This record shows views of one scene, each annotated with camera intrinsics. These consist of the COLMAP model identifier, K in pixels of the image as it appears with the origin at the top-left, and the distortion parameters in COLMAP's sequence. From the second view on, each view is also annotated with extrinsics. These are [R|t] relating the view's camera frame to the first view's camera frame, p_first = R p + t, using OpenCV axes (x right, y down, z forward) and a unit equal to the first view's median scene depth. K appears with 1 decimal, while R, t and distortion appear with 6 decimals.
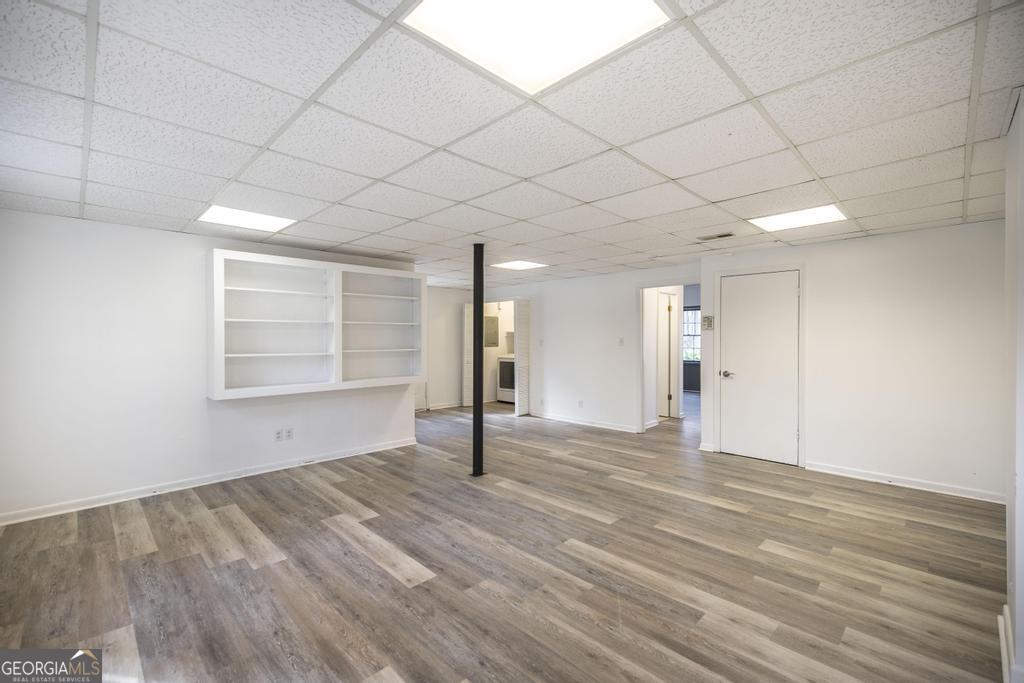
lens RADIAL K [[438.5, 0, 501.4], [0, 438.5, 332.7], [0, 0, 1]] dist [0.000235, -0.000107]
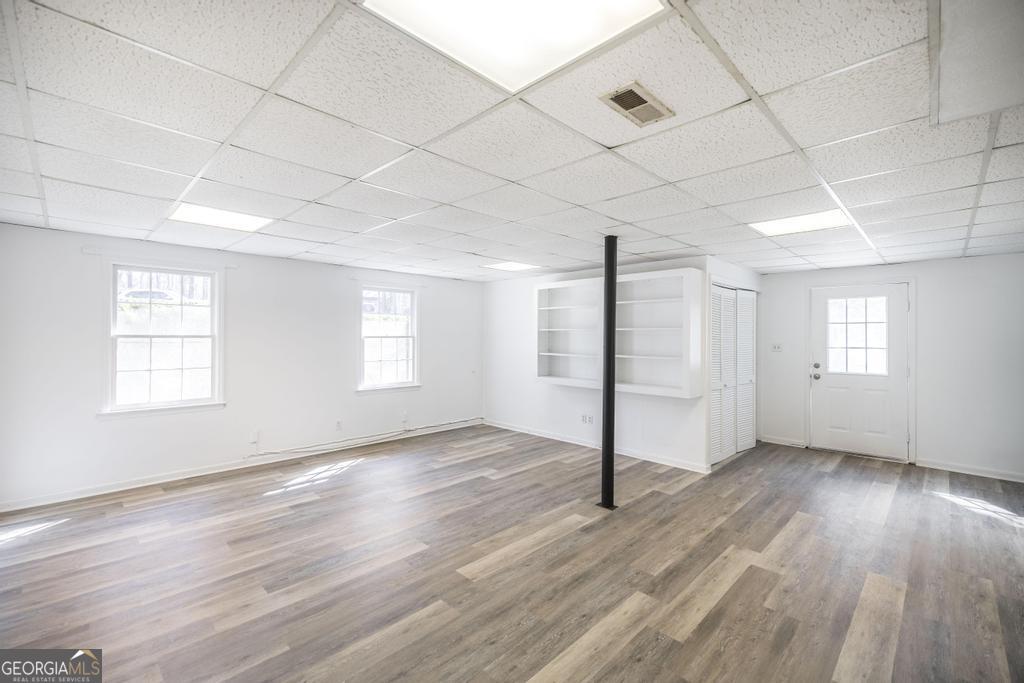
lens RADIAL K [[438.5, 0, 501.4], [0, 438.5, 332.7], [0, 0, 1]] dist [0.000235, -0.000107]
pose [[0.008189, -0.005124, -0.999953, 1.002900], [0.000883, 0.999987, -0.005117, -0.008124], [0.999966, -0.000841, 0.008193, 1.003171]]
